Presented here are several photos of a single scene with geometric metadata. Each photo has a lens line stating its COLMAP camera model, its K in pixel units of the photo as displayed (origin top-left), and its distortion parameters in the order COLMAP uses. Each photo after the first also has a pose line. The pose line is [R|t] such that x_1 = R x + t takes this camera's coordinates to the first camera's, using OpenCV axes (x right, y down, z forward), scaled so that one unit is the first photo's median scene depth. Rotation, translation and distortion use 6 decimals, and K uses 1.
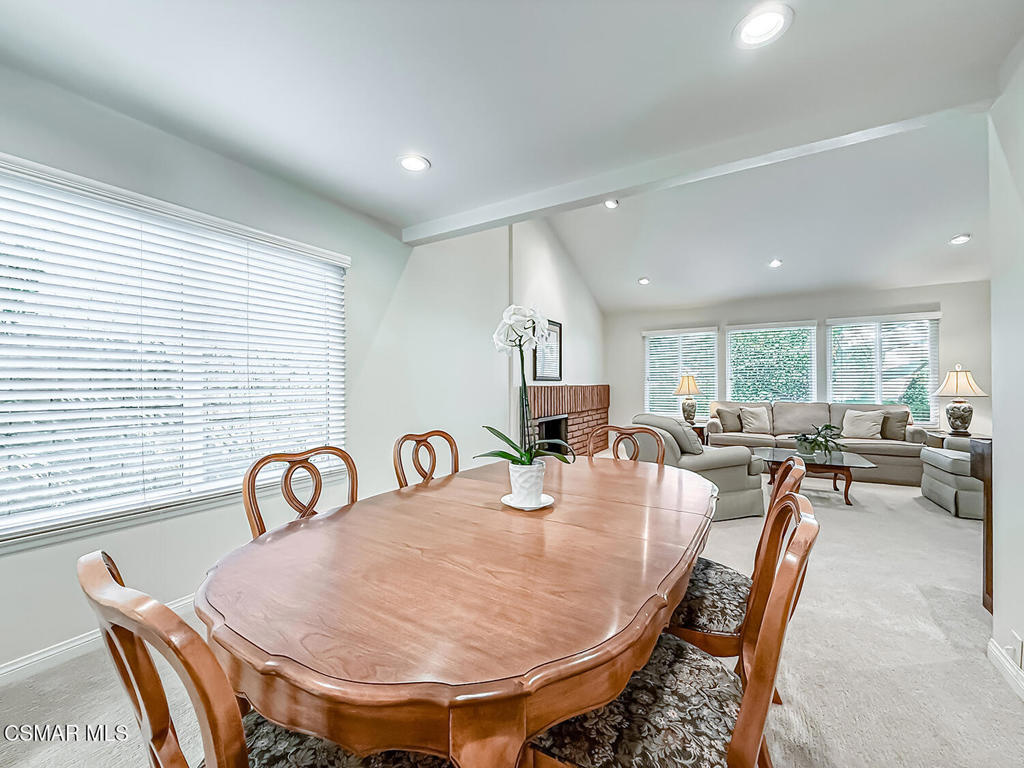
lens RADIAL K [[423.3, 0, 511.8], [0, 423.3, 385.1], [0, 0, 1]] dist [0.000207, 0.000083]
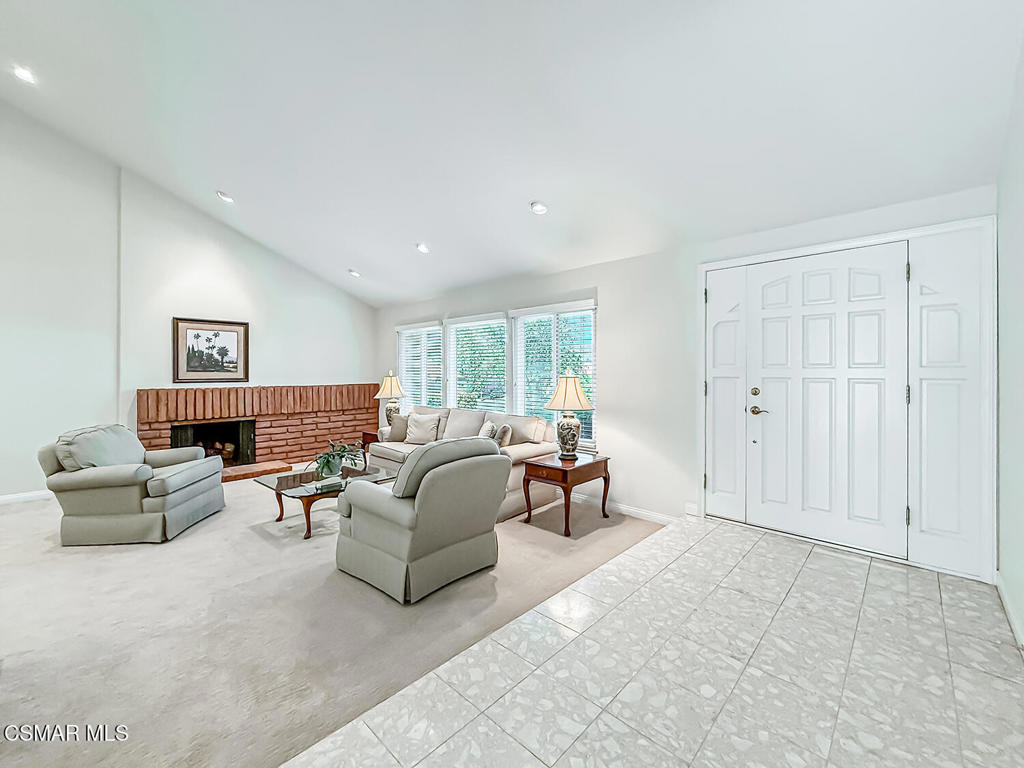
lens RADIAL K [[423.3, 0, 518.4], [0, 423.3, 376.8], [0, 0, 1]] dist [0.000207, 0.000083]
pose [[0.974882, 0.004324, -0.222679, 0.951179], [-0.001824, 0.999933, 0.011430, -0.034543], [0.222714, -0.010736, 0.974825, 0.189465]]
